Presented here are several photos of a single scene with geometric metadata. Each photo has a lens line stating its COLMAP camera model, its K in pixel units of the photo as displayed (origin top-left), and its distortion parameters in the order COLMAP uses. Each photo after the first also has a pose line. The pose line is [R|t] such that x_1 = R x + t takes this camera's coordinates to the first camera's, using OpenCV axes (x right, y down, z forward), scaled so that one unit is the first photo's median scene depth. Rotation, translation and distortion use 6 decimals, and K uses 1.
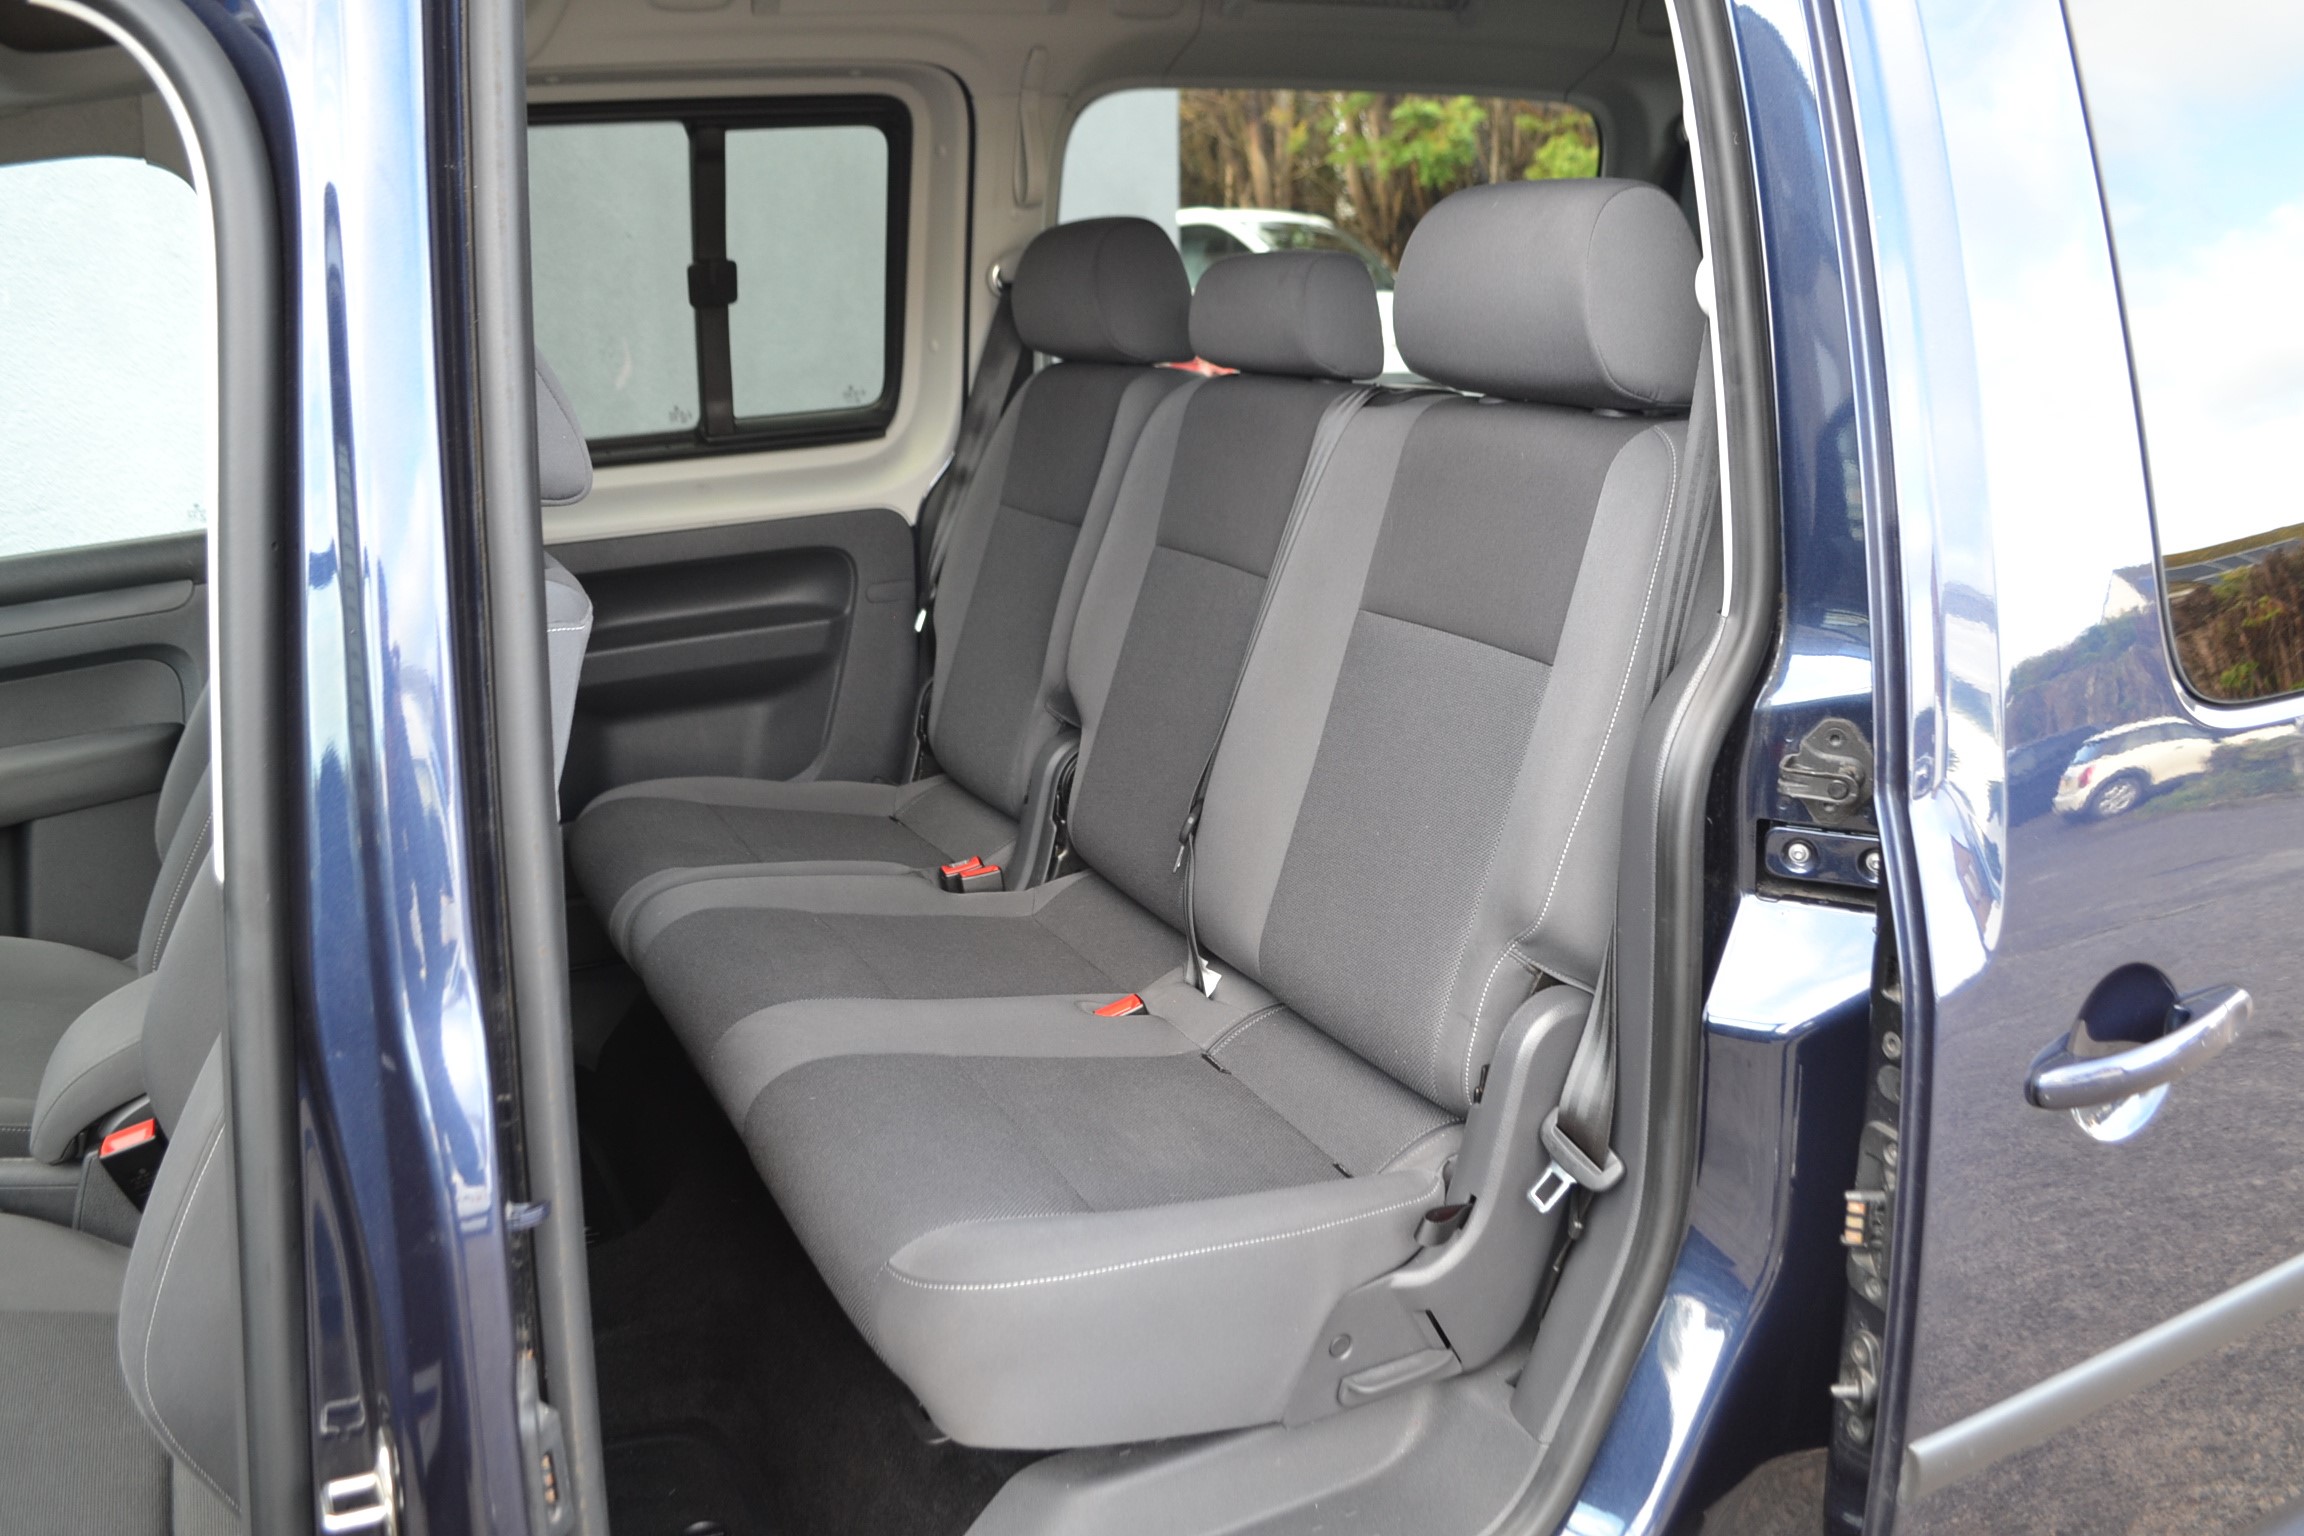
lens RADIAL K [[1846.4, 0, 1143.8], [0, 1846.4, 757.9], [0, 0, 1]] dist [-0.088103, 0.011070]
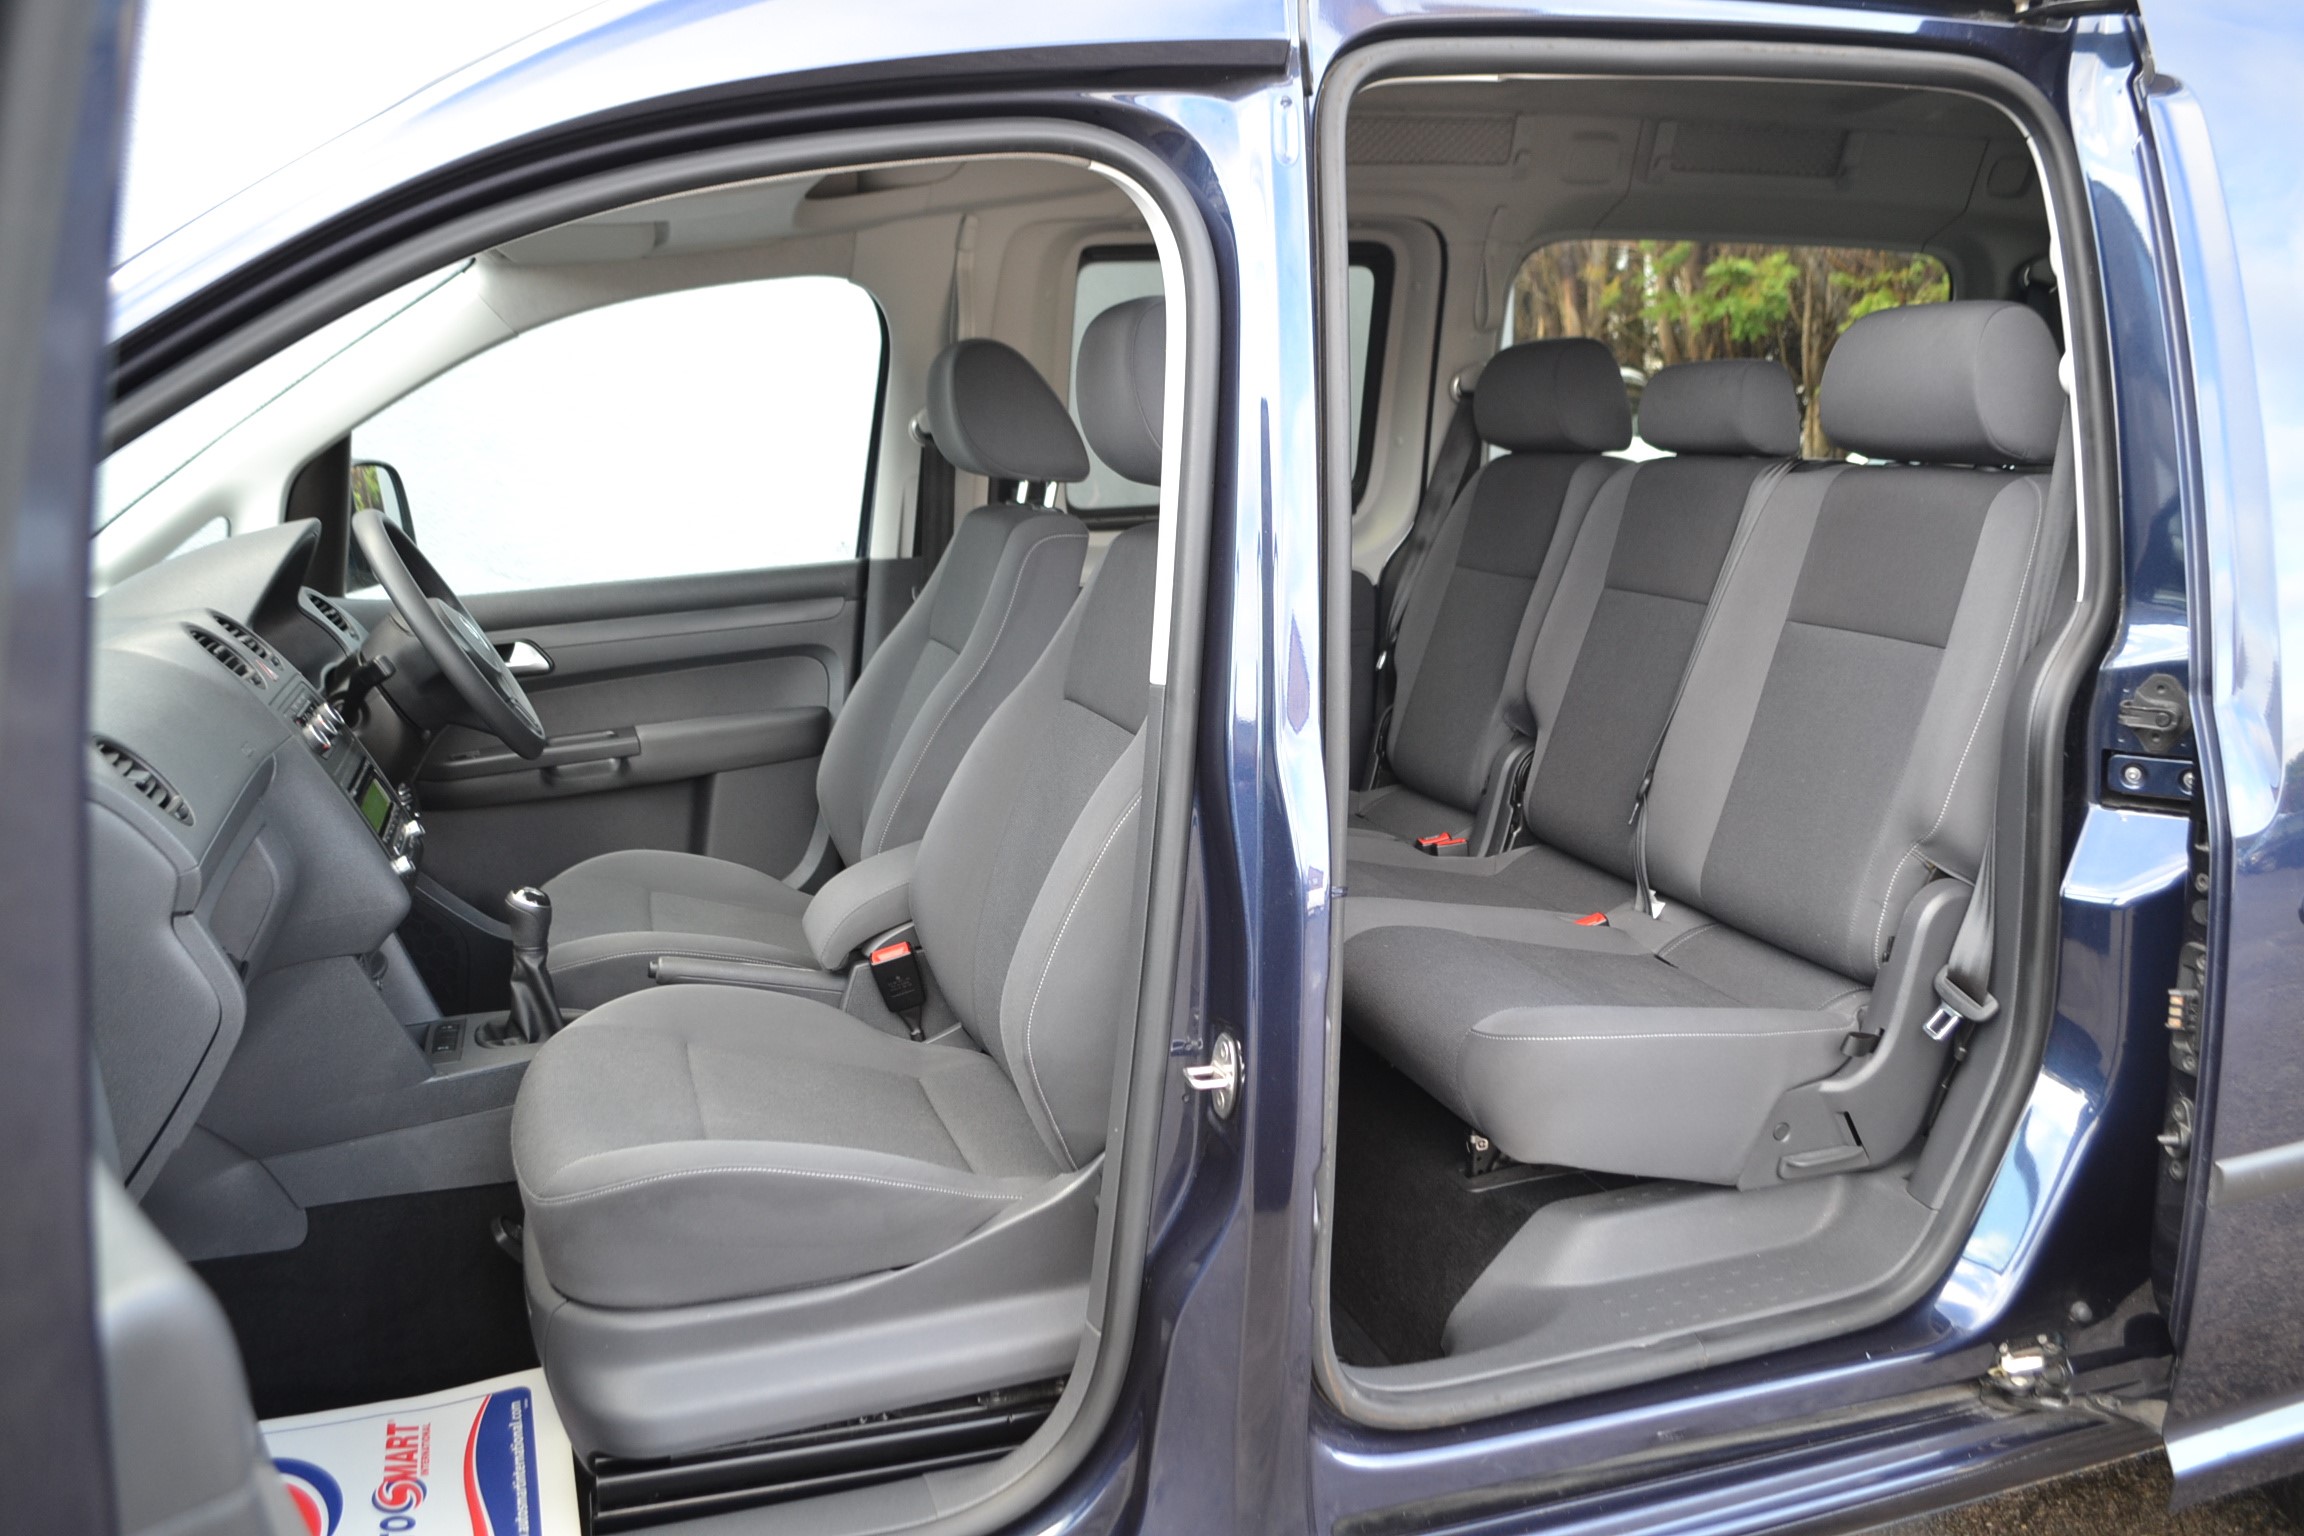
lens RADIAL K [[1846.4, 0, 1143.8], [0, 1846.4, 757.9], [0, 0, 1]] dist [-0.088103, 0.011070]
pose [[0.988291, 0.036808, -0.148073, -0.165130], [-0.048509, 0.995912, -0.076204, 0.162959], [0.144663, 0.082495, 0.986036, -0.414848]]
